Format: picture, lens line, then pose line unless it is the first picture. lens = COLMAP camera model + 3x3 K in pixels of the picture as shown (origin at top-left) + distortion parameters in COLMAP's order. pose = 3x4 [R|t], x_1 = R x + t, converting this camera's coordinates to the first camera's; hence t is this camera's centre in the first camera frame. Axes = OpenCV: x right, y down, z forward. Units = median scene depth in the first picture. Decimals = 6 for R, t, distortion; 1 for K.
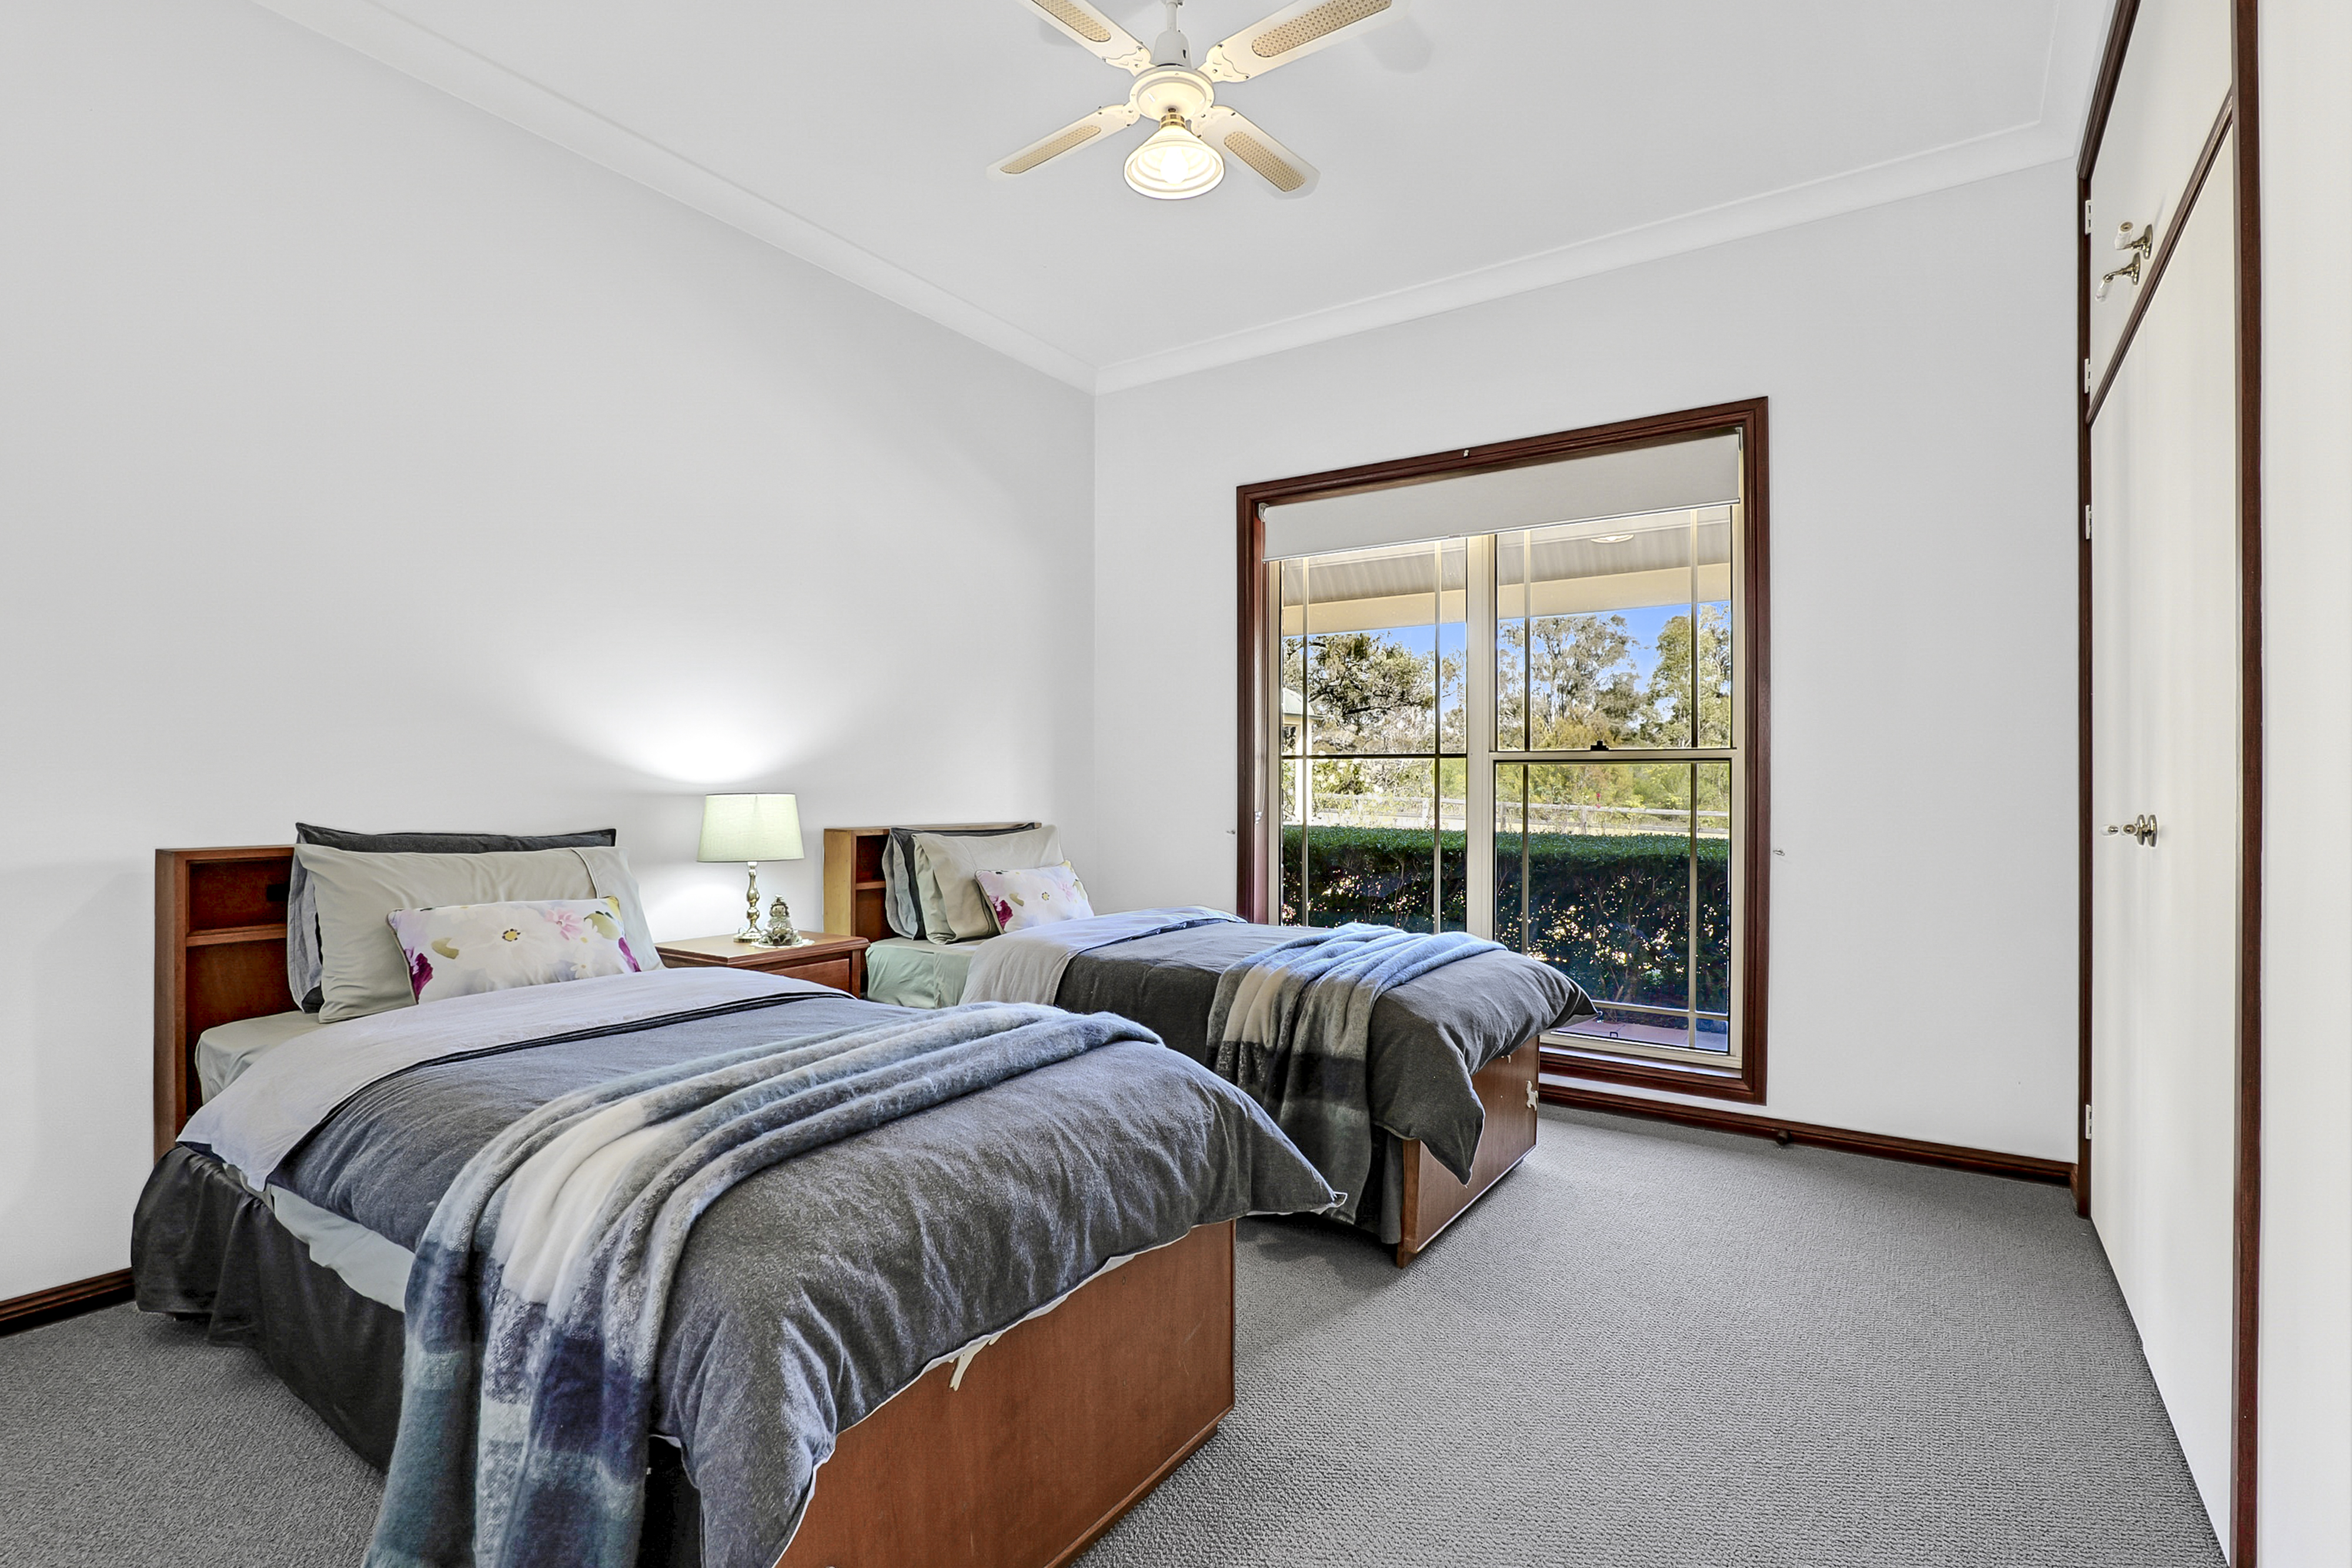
lens RADIAL K [[1087.9, 0, 1184.2], [0, 1087.9, 787.8], [0, 0, 1]] dist [0.000305, -0.000148]
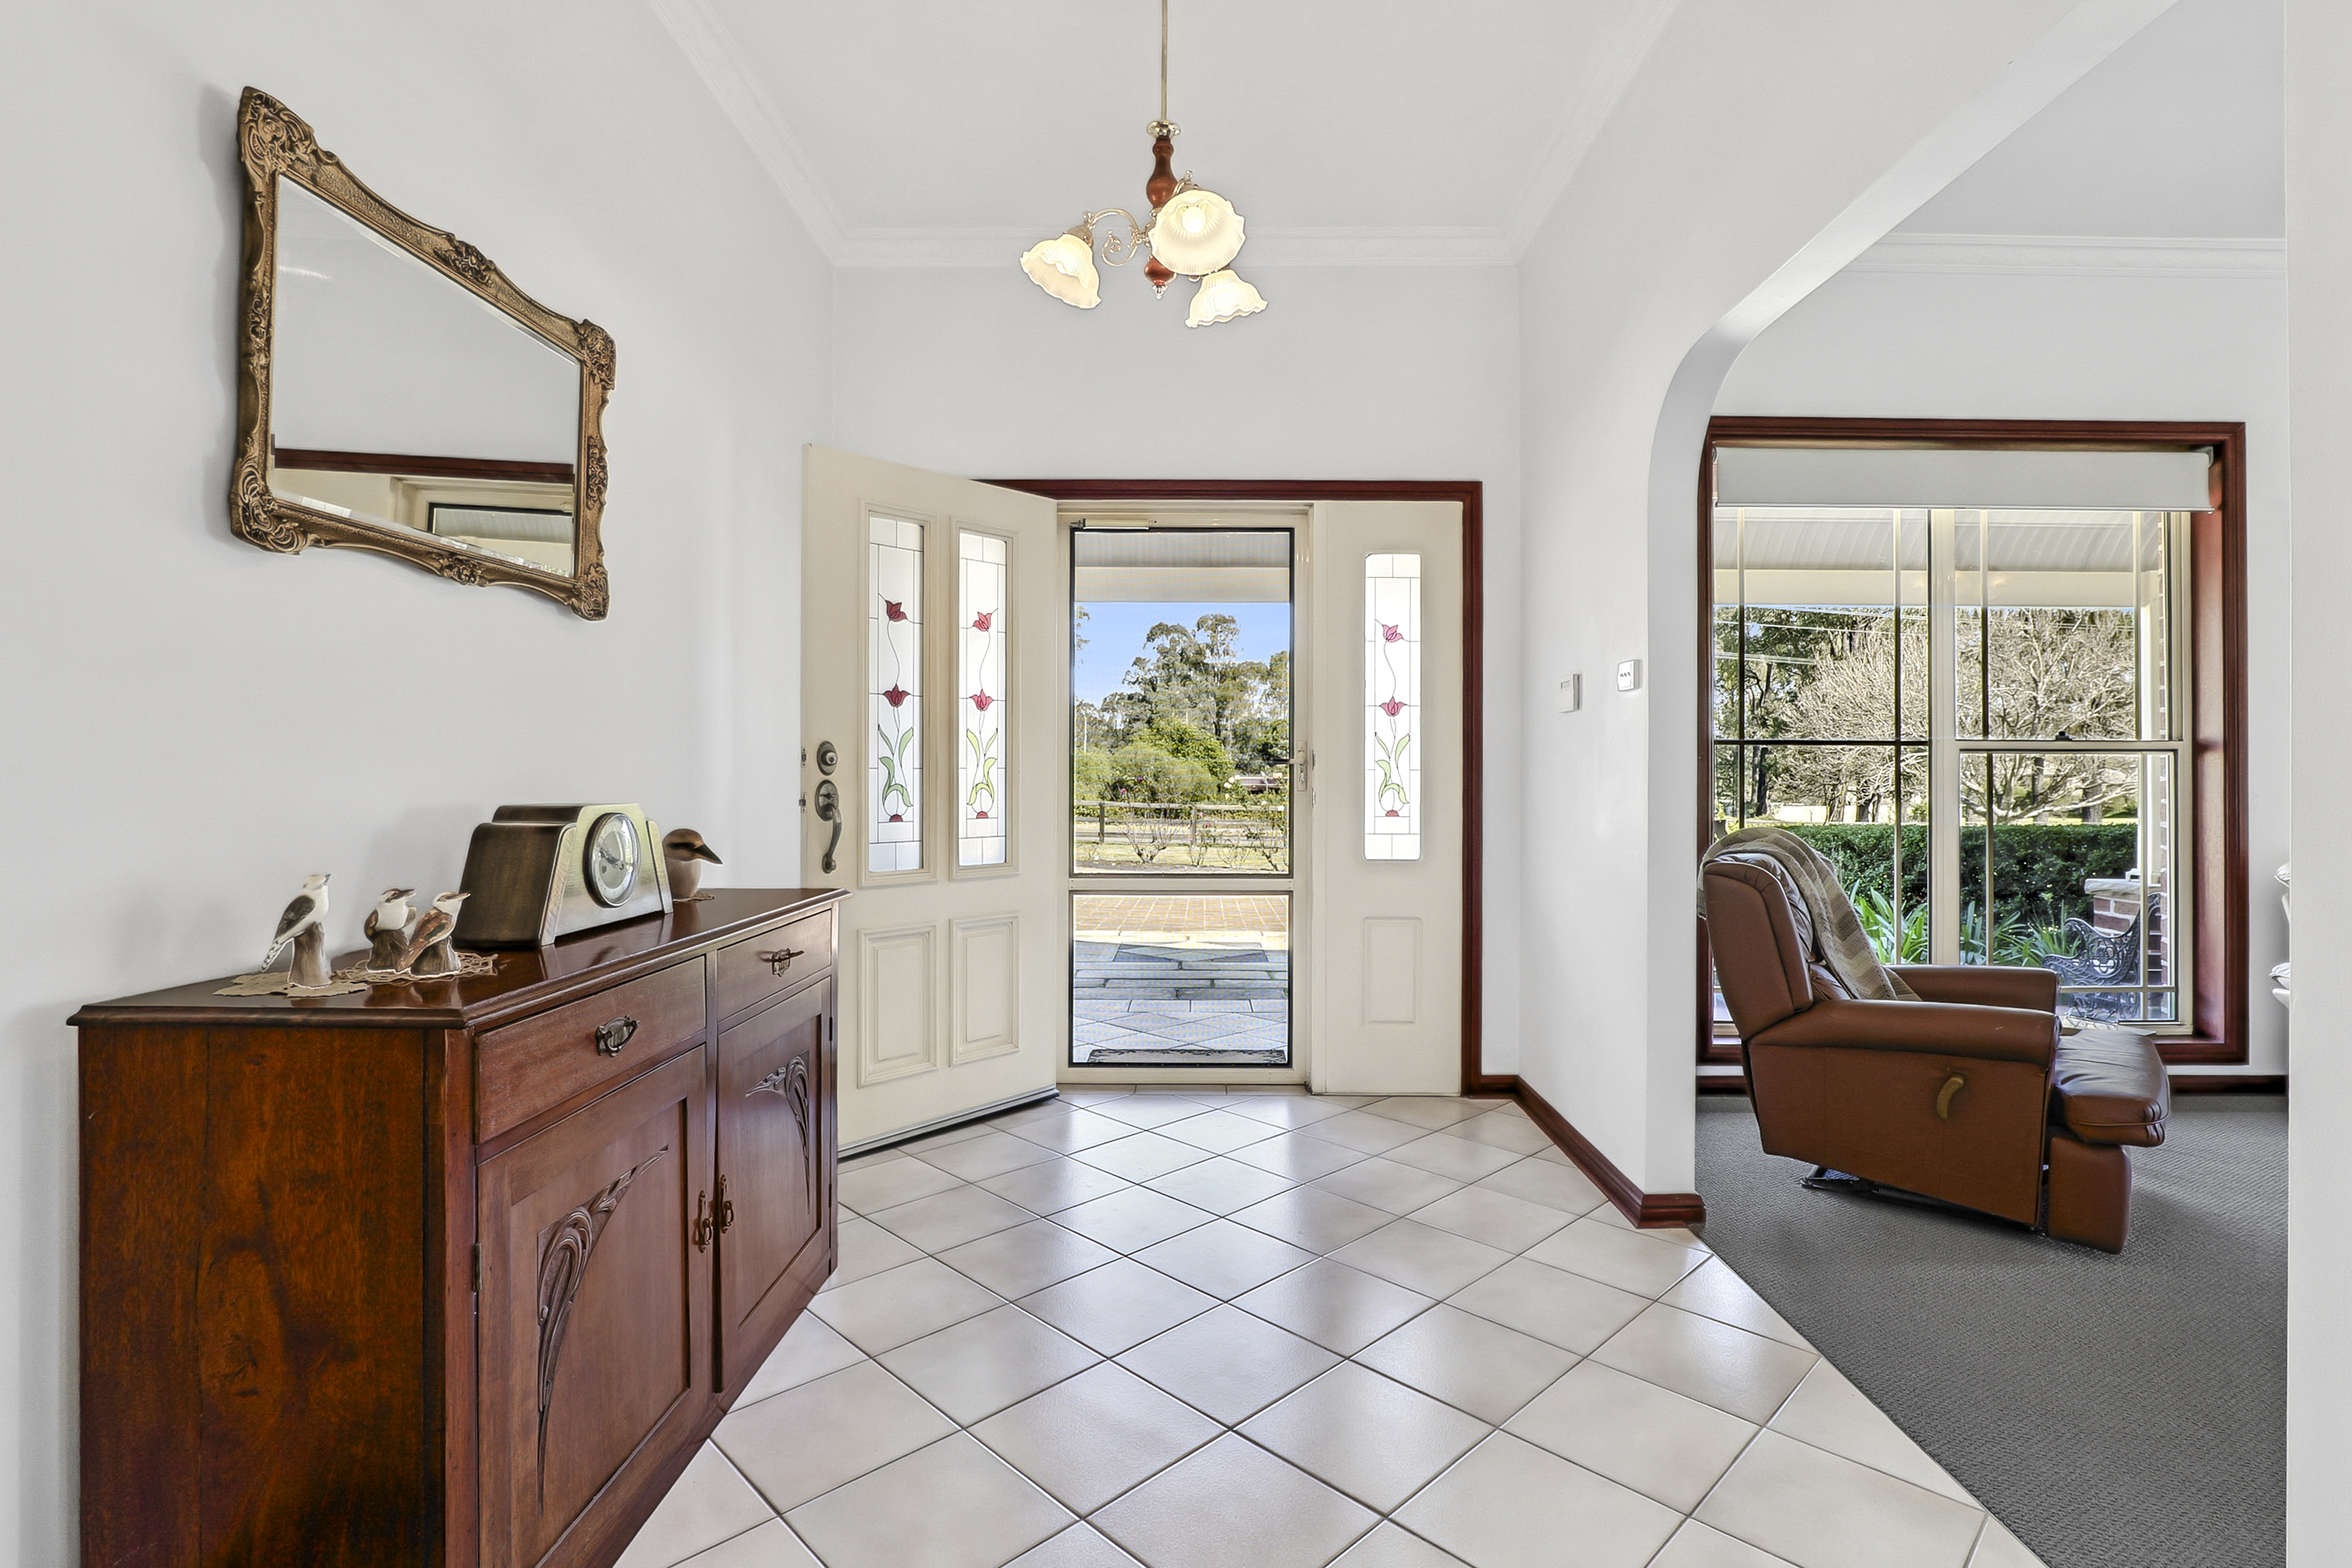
lens RADIAL K [[1153.1, 0, 1198.0], [0, 1153.1, 769.0], [0, 0, 1]] dist [-0.004158, -0.000193]
pose [[0.826337, 0.001500, 0.563173, -0.889479], [0.003579, 0.999962, -0.007916, -0.001996], [-0.563164, 0.008557, 0.826301, 0.564912]]
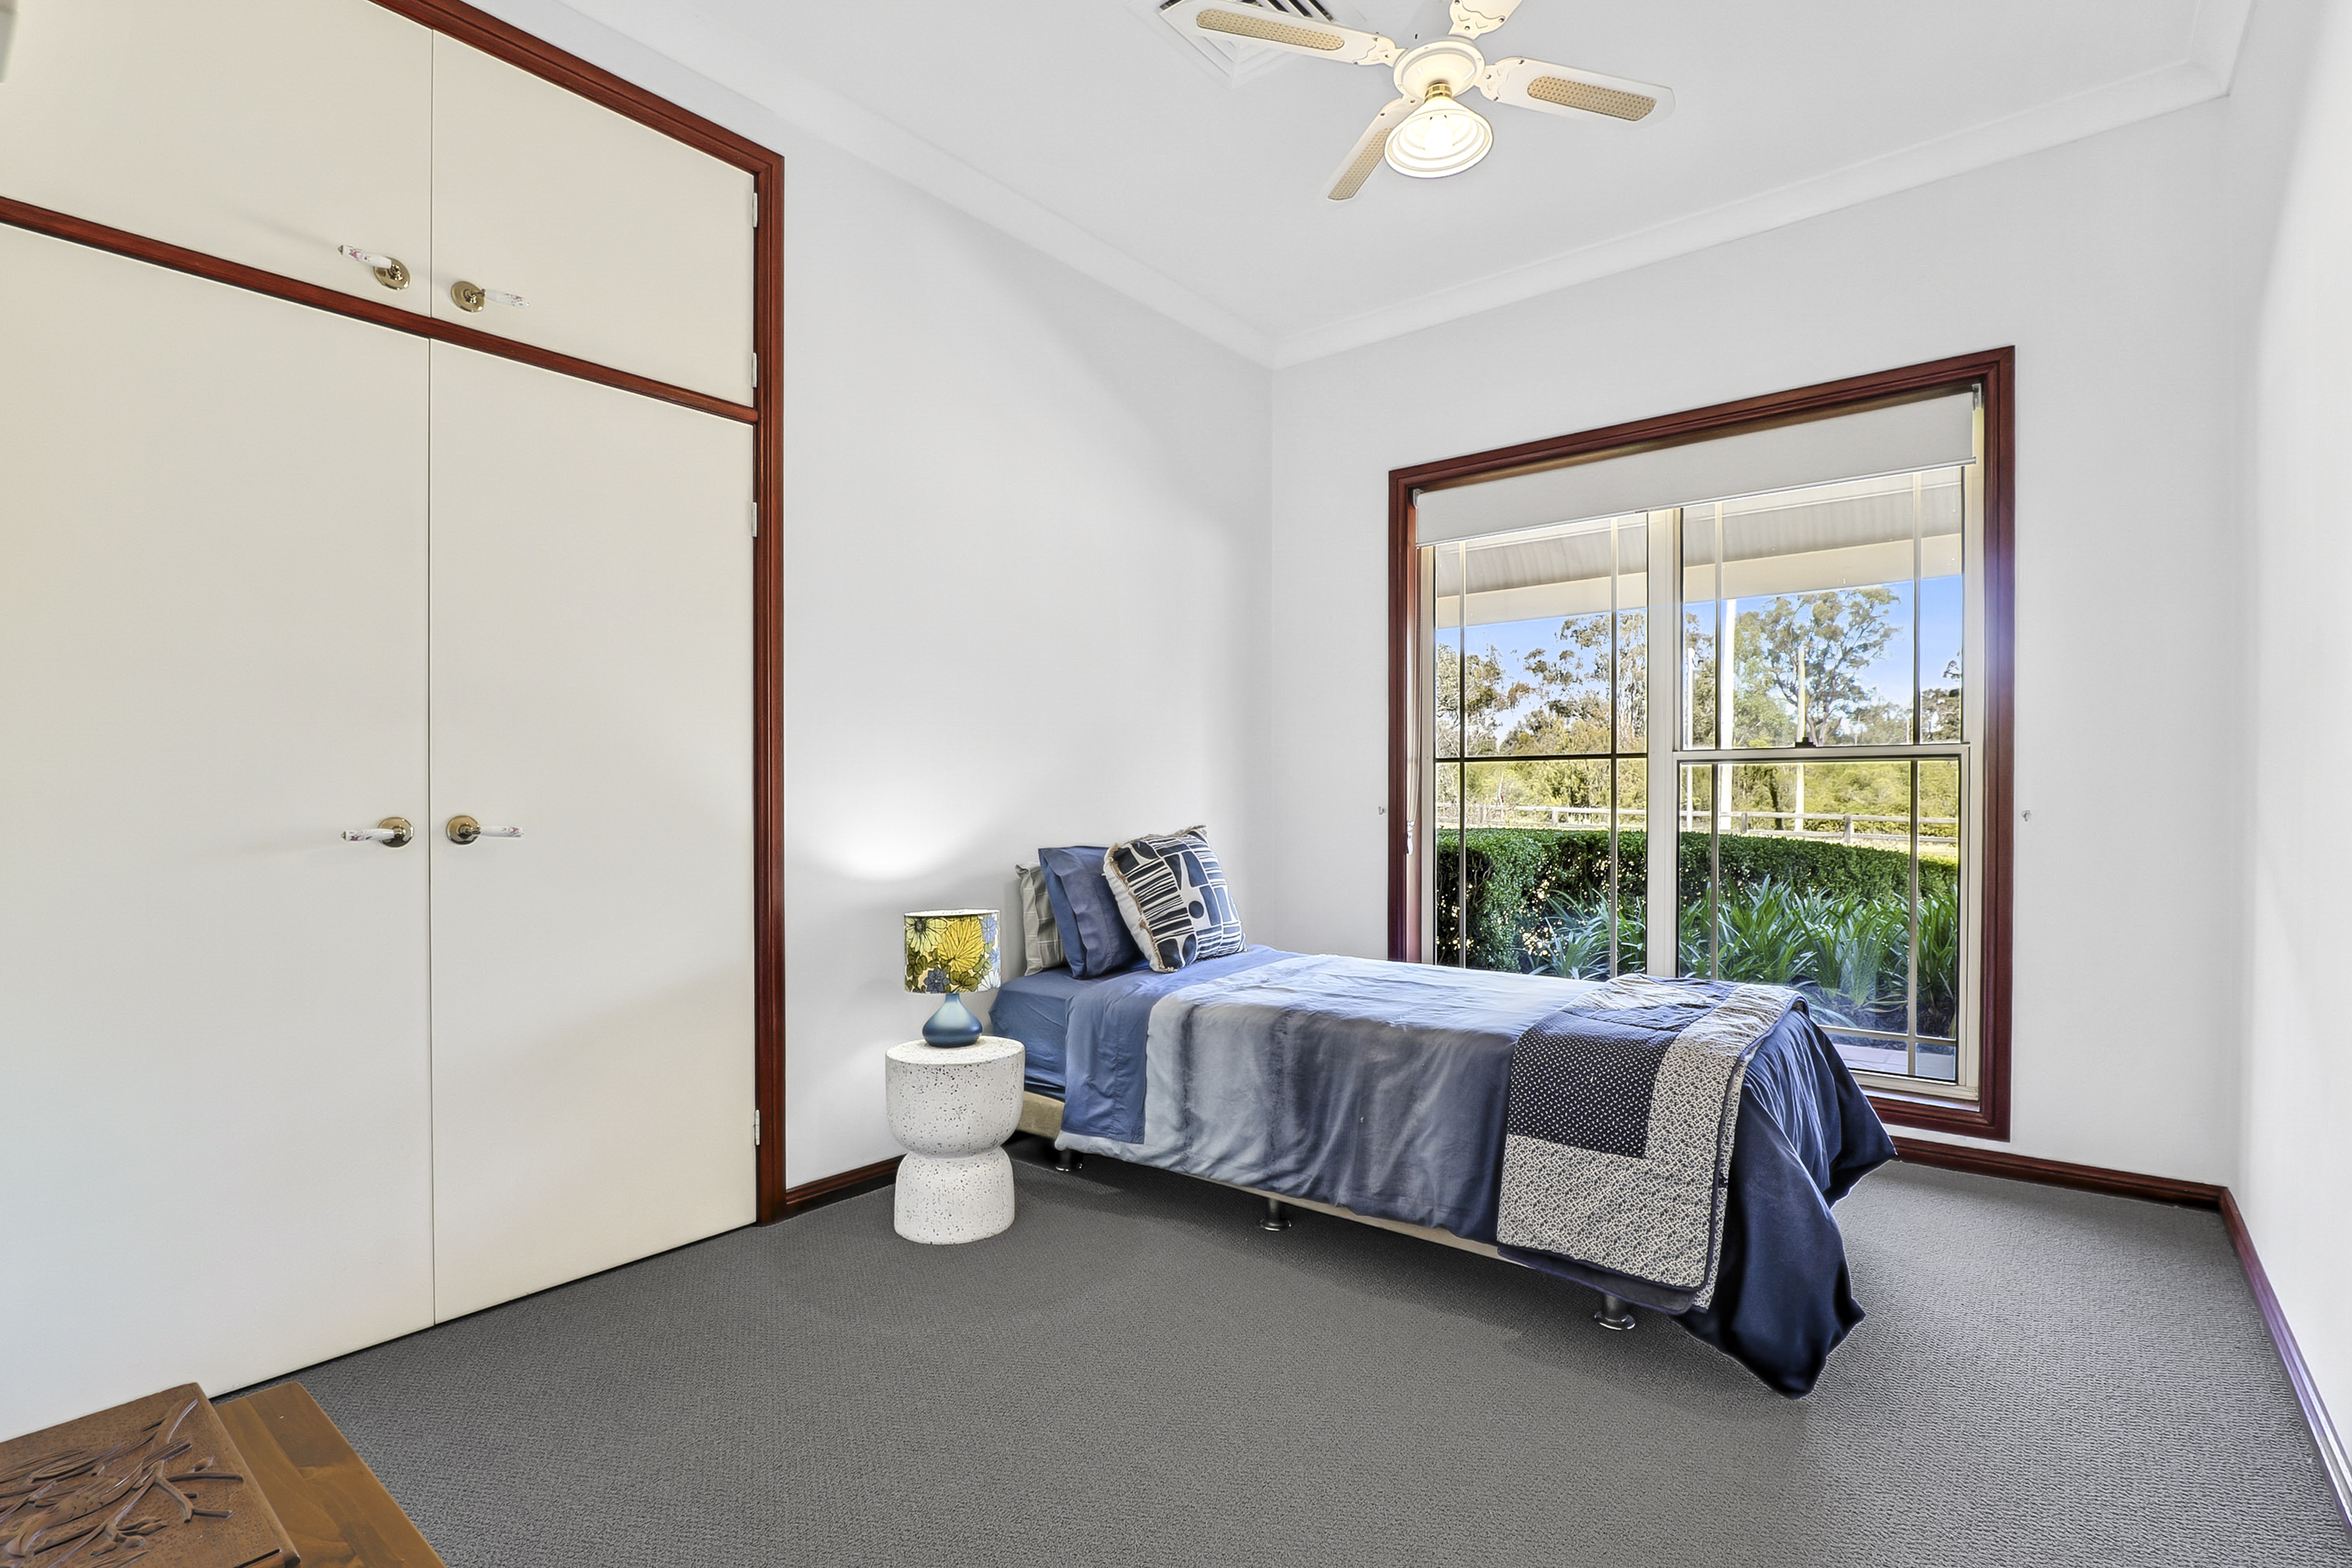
lens RADIAL K [[1087.9, 0, 1174.0], [0, 1087.9, 799.7], [0, 0, 1]] dist [0.000305, -0.000148]
pose [[0.996801, -0.007698, -0.079555, -0.072159], [0.008202, 0.999948, 0.006009, -0.000403], [0.079505, -0.006642, 0.996812, 0.051064]]
